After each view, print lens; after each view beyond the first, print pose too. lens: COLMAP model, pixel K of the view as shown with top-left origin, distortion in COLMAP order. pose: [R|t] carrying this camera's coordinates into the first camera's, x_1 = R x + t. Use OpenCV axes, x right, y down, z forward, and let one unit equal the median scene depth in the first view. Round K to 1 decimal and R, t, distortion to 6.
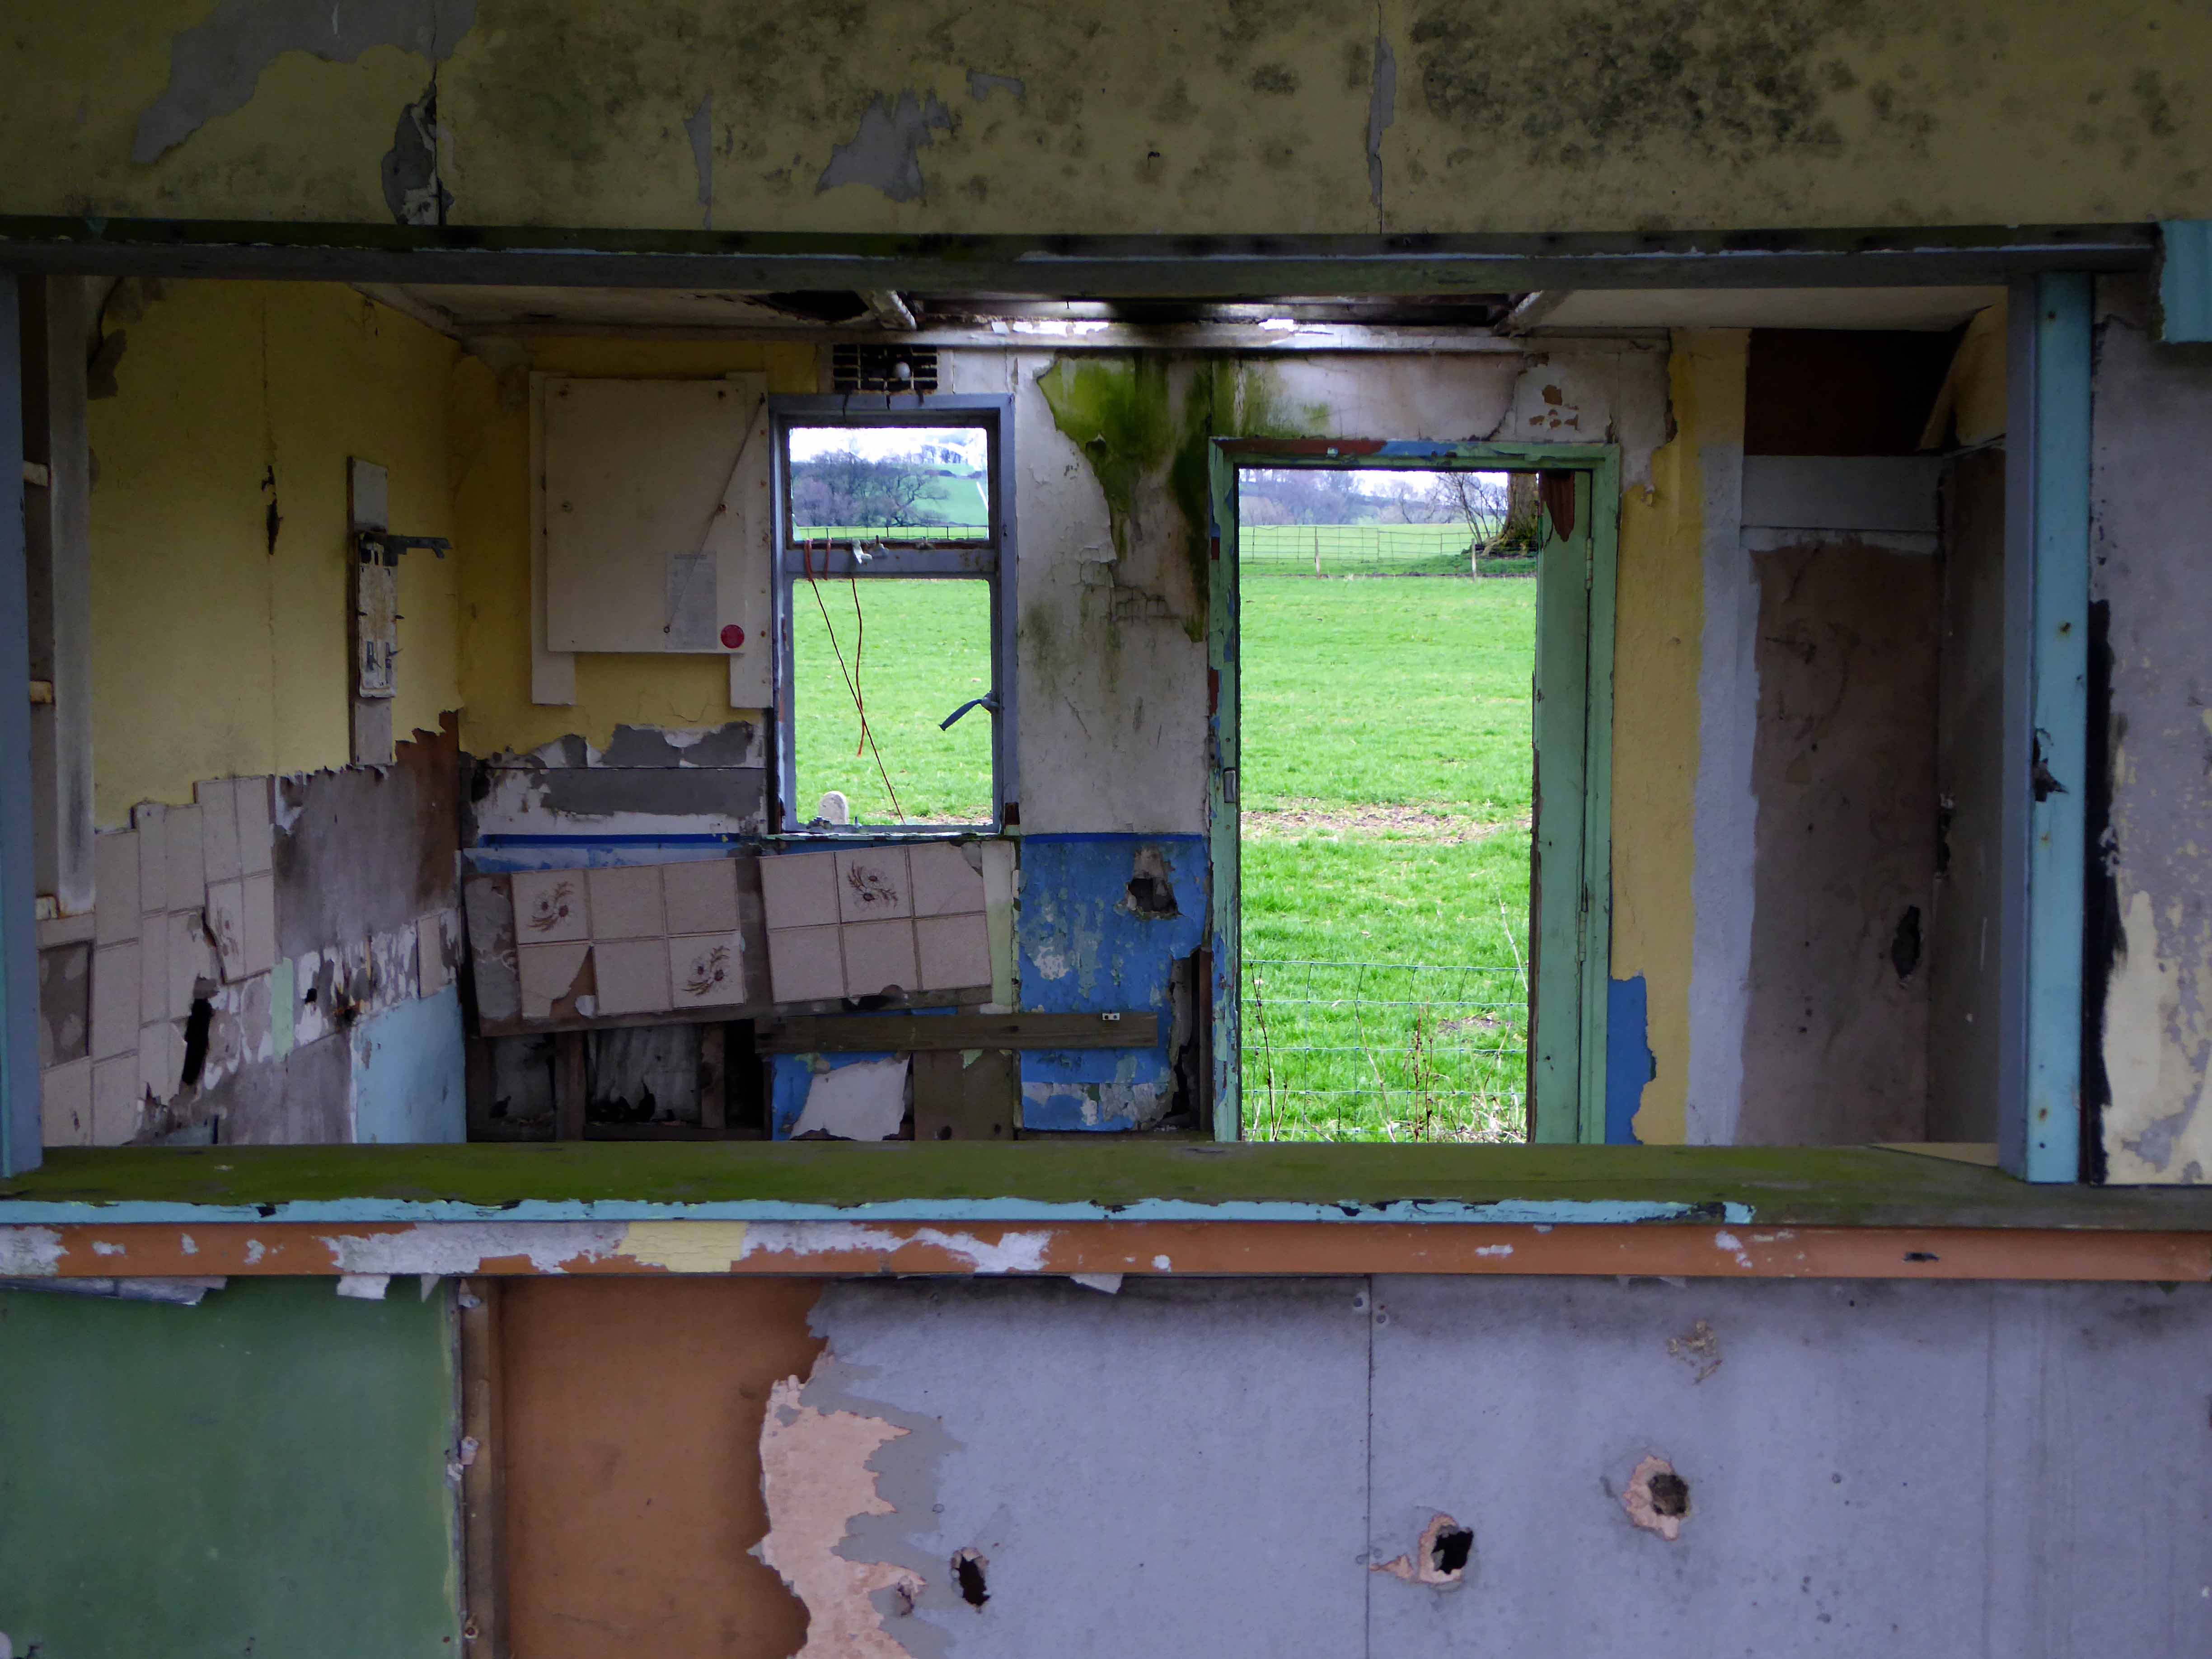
lens RADIAL K [[2804.5, 0, 962.9], [0, 2804.5, 739.2], [0, 0, 1]] dist [0.283160, 0.011106]
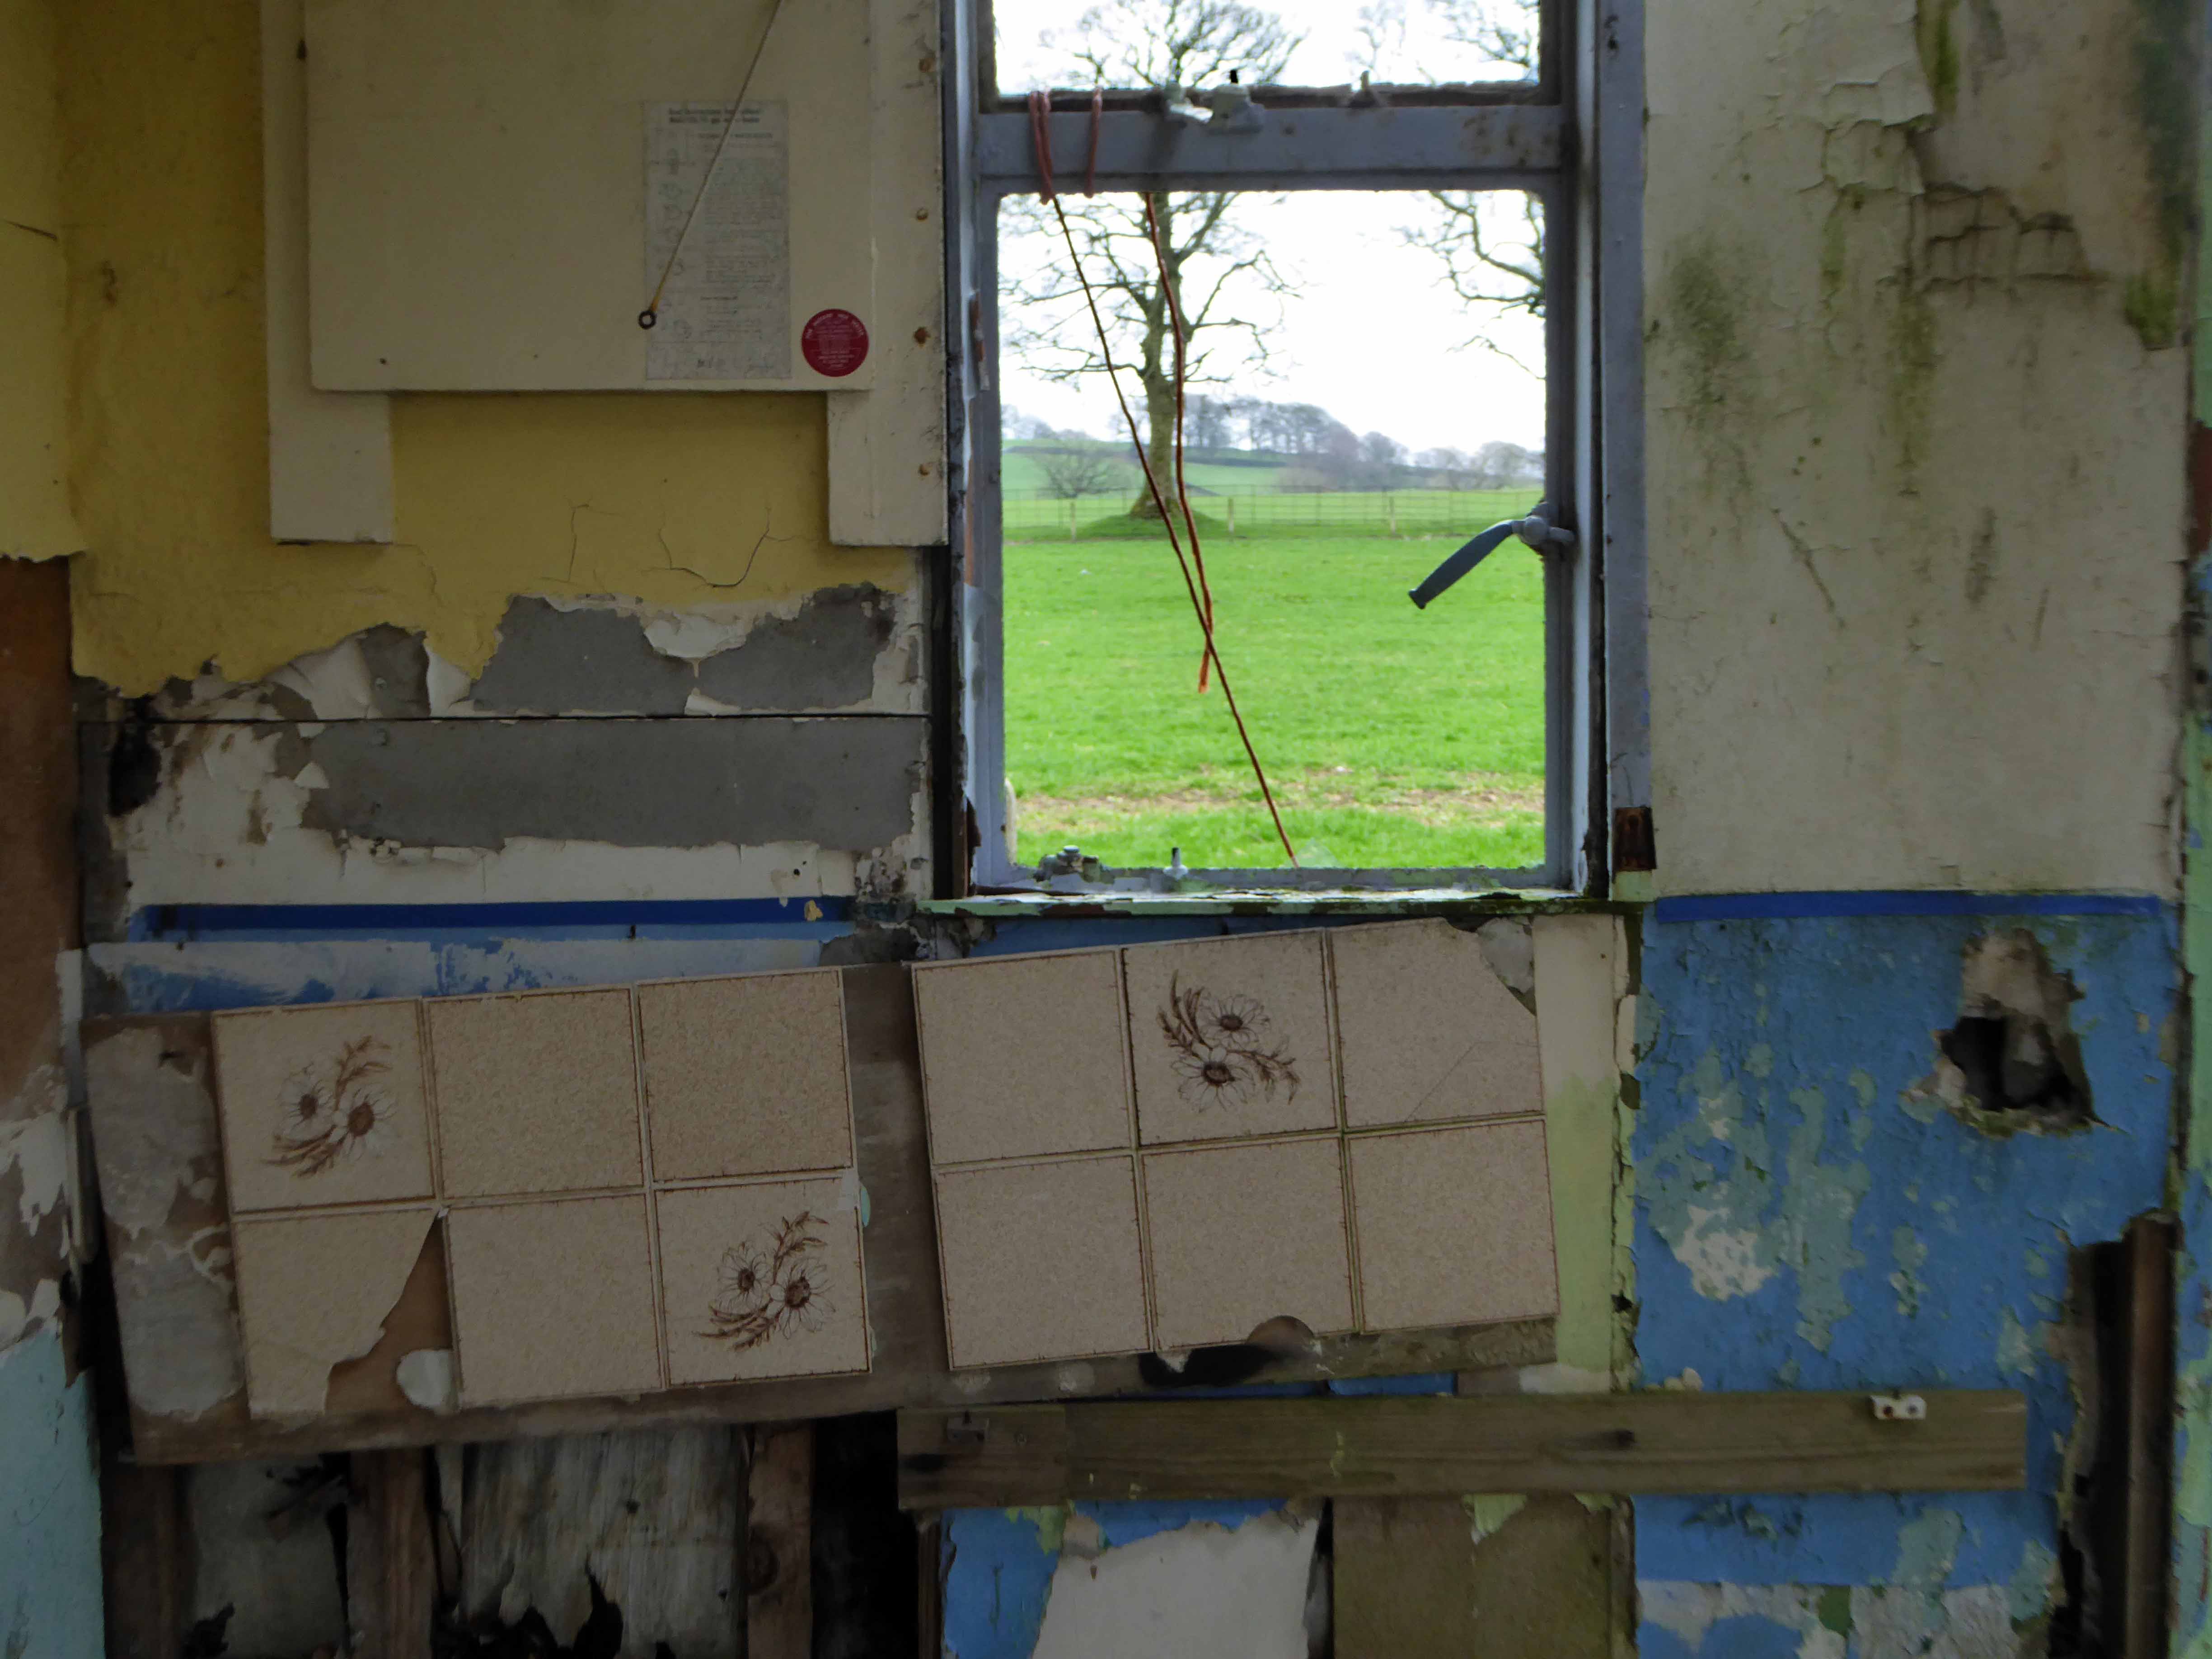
lens RADIAL K [[2722.3, 0, 1102.9], [0, 2722.3, 625.7], [0, 0, 1]] dist [0.095641, 0.024933]
pose [[0.999191, -0.004556, 0.039959, -0.061483], [0.005853, 0.999458, -0.032397, 0.010291], [-0.039790, 0.032605, 0.998676, 0.648497]]
